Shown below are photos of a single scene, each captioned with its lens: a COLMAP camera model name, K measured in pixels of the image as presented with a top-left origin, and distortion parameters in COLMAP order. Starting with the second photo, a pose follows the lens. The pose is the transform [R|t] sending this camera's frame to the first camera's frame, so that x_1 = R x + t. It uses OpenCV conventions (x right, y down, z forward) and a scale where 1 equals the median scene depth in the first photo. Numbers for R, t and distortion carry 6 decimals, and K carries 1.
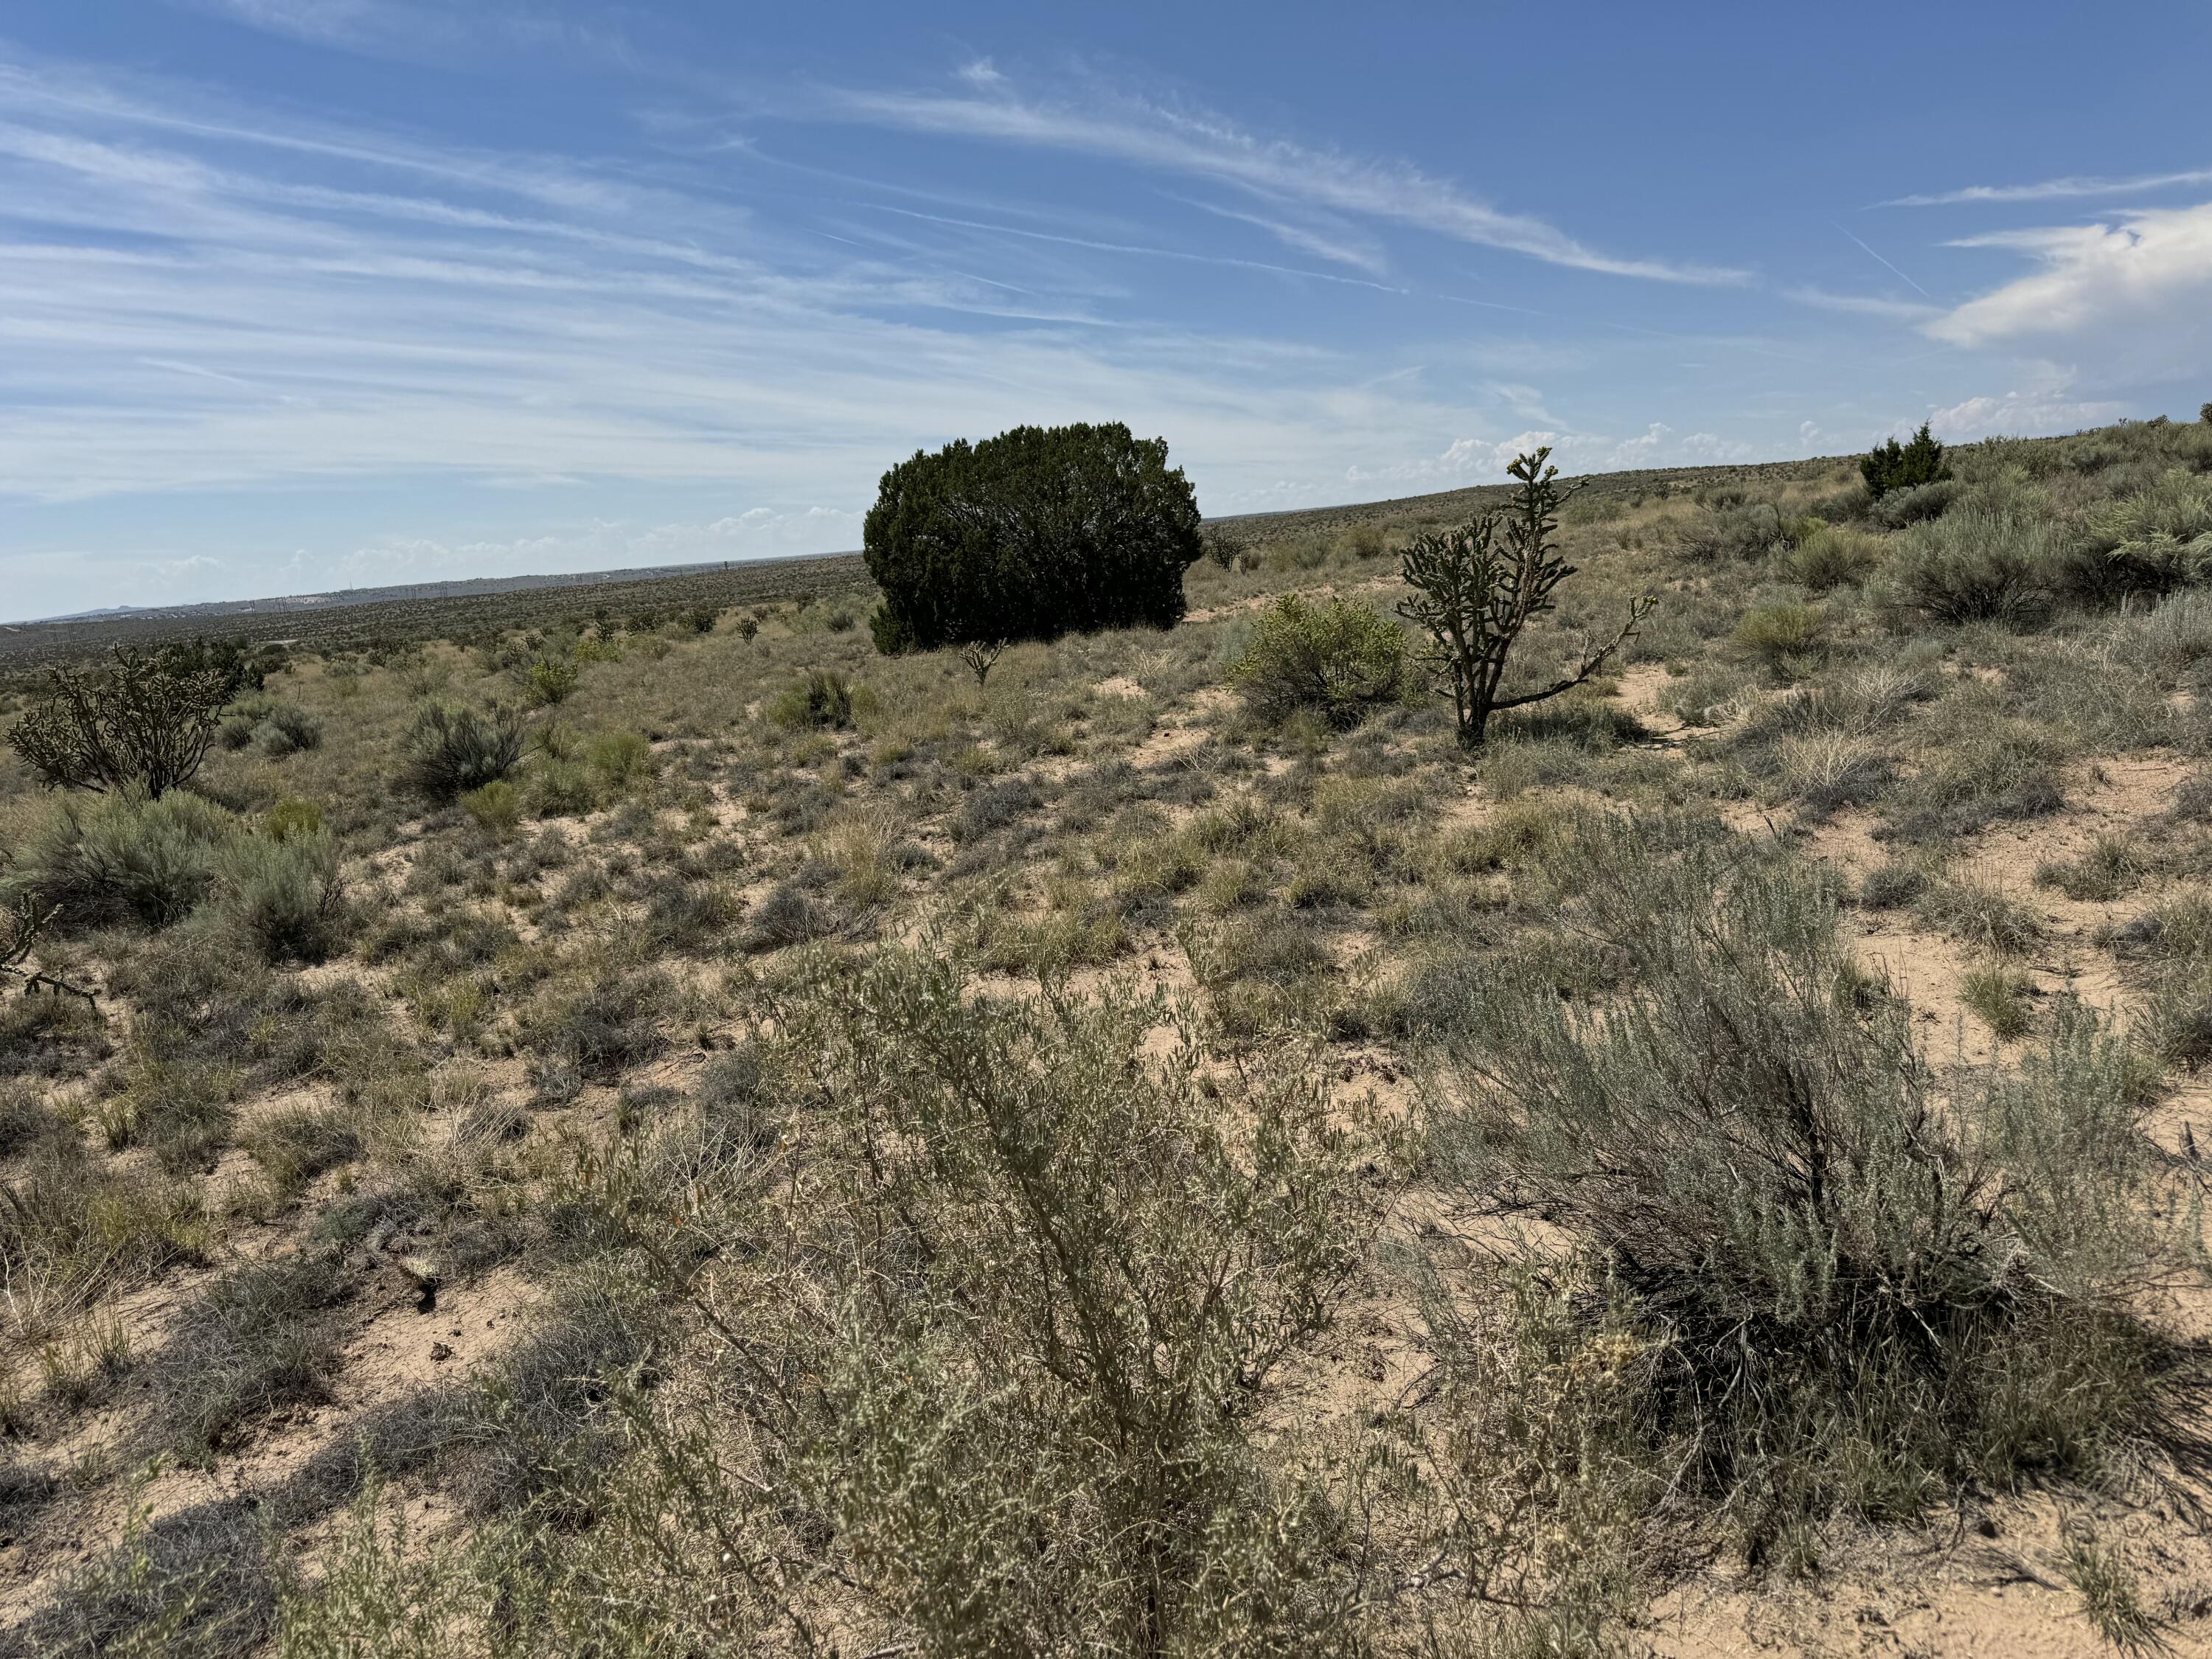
lens RADIAL K [[1563.0, 0, 1097.8], [0, 1563.0, 846.7], [0, 0, 1]] dist [0.058104, -0.065064]
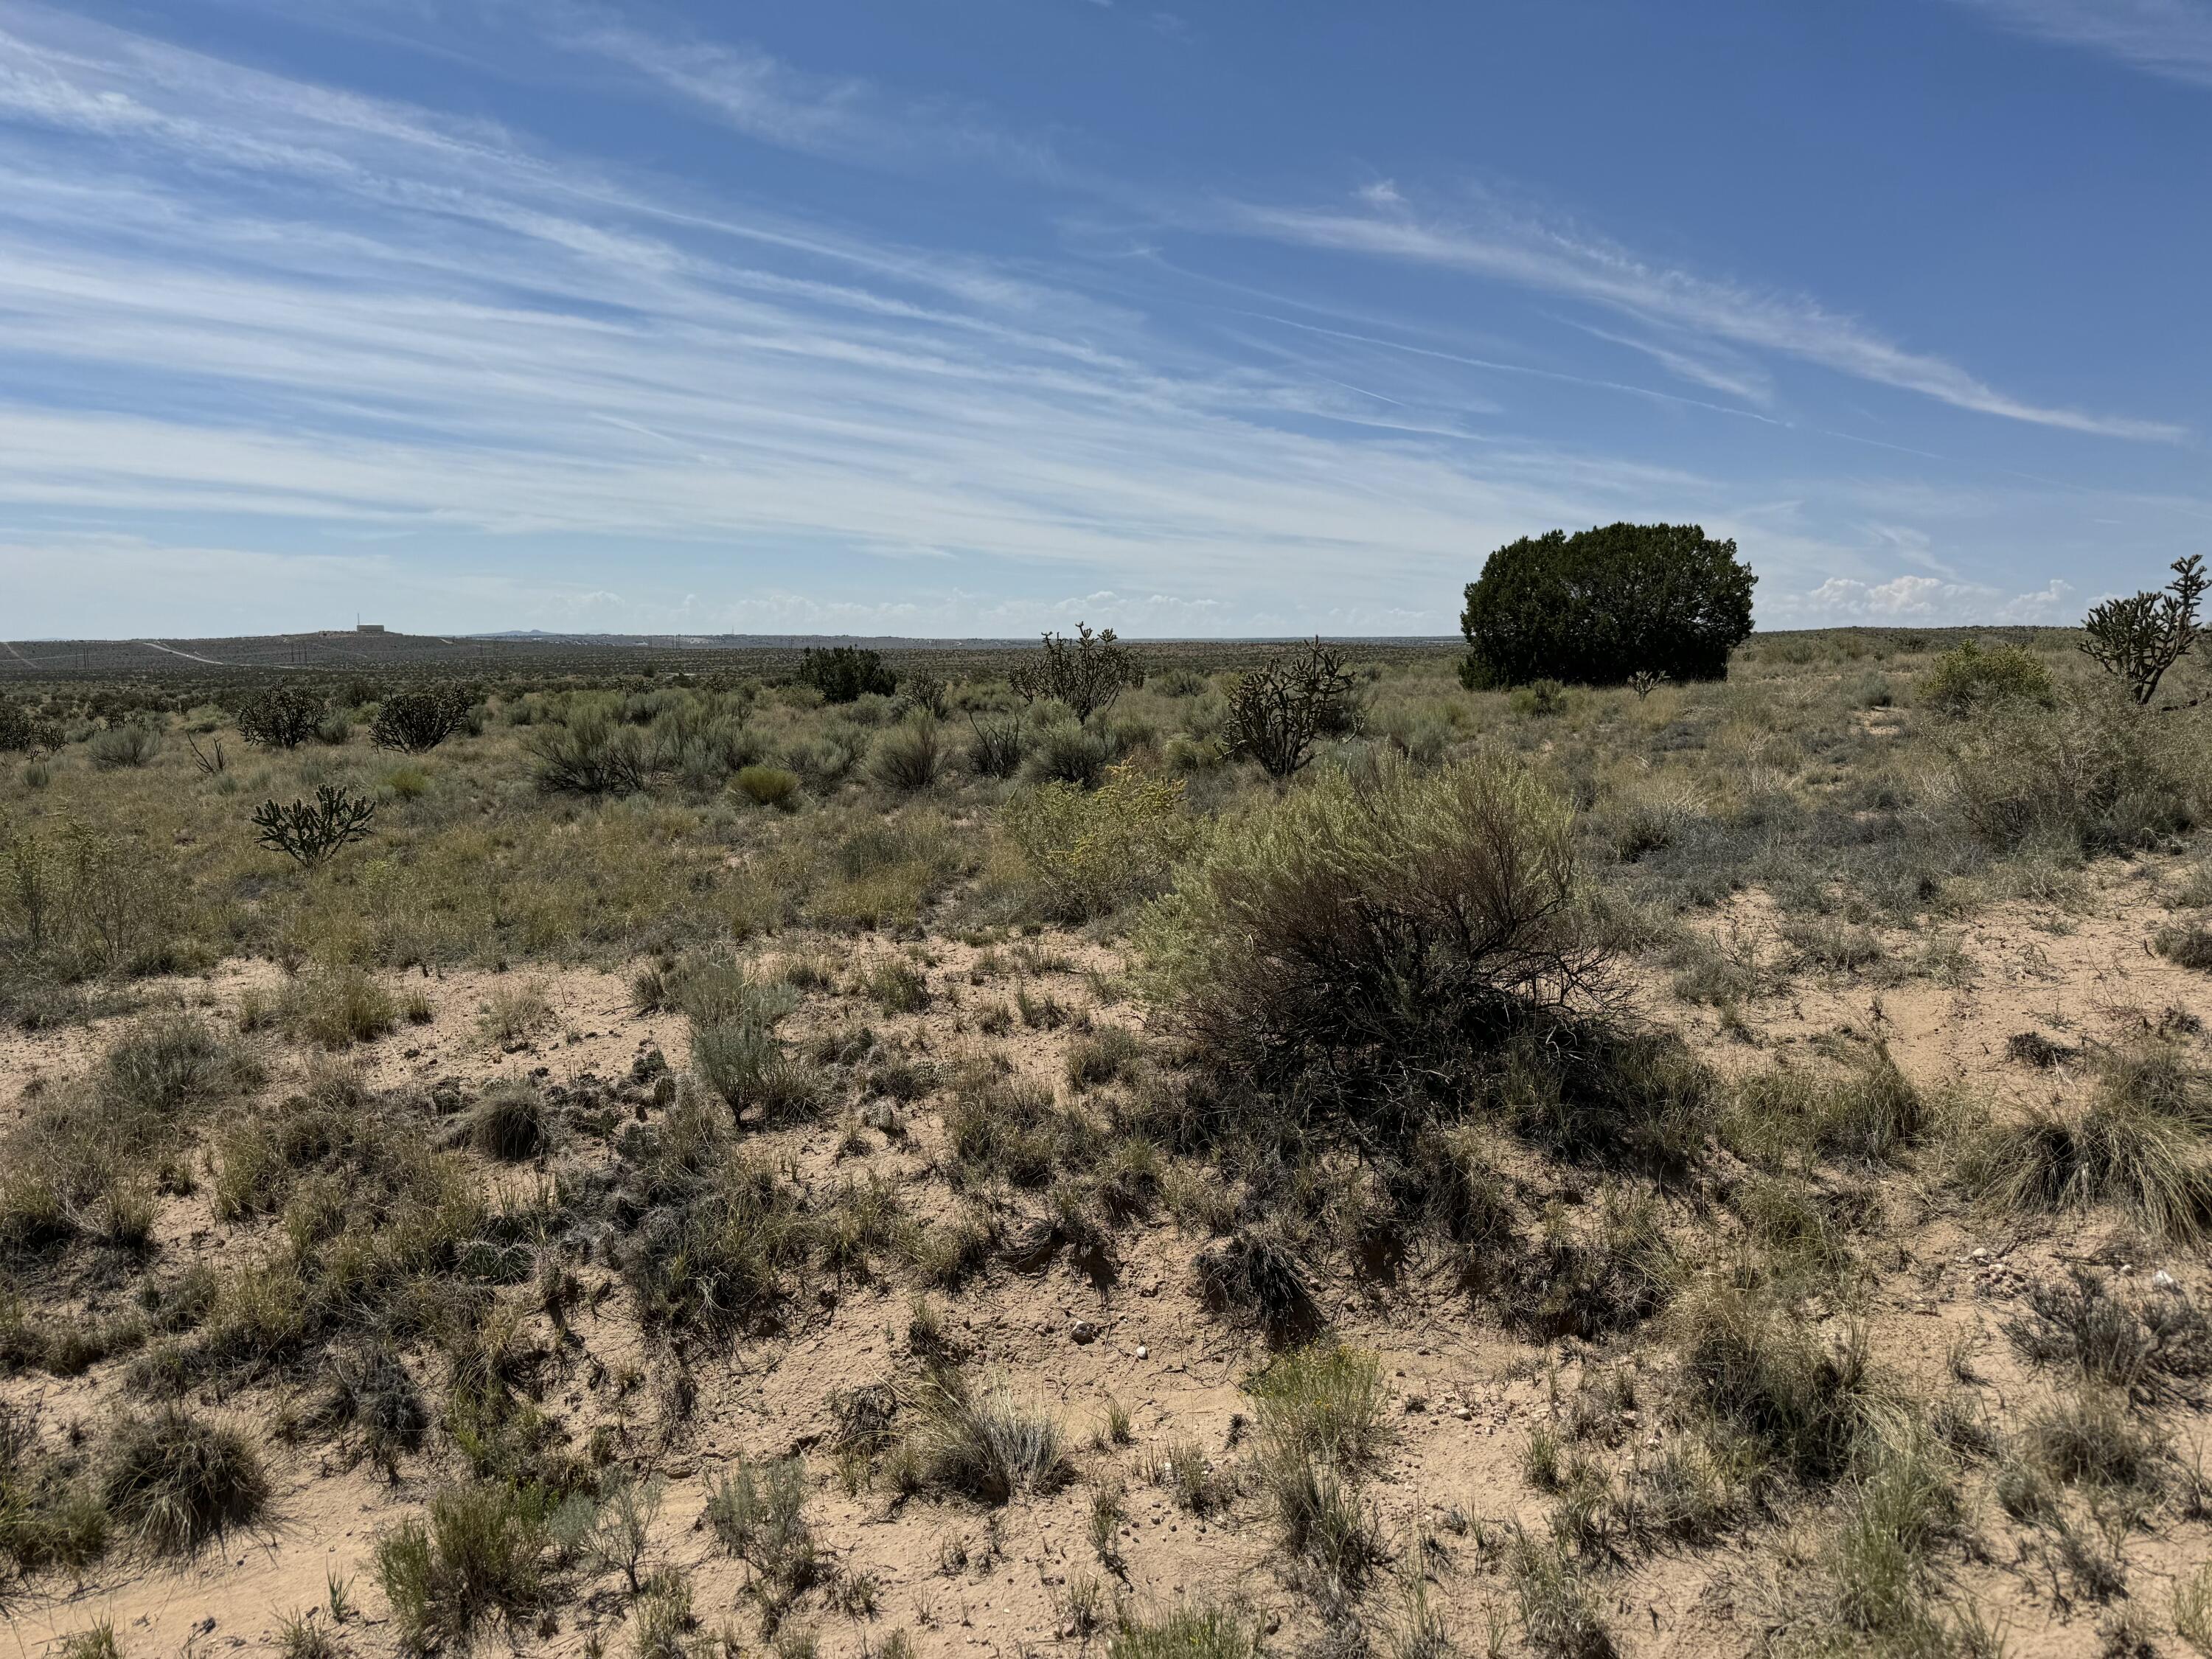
lens RADIAL K [[1563.0, 0, 1111.7], [0, 1563.0, 826.7], [0, 0, 1]] dist [0.058104, -0.065064]
pose [[0.976182, 0.111356, -0.186197, -0.113087], [-0.124340, 0.990452, -0.059539, 0.062307], [0.177789, 0.081273, 0.980707, -0.185797]]
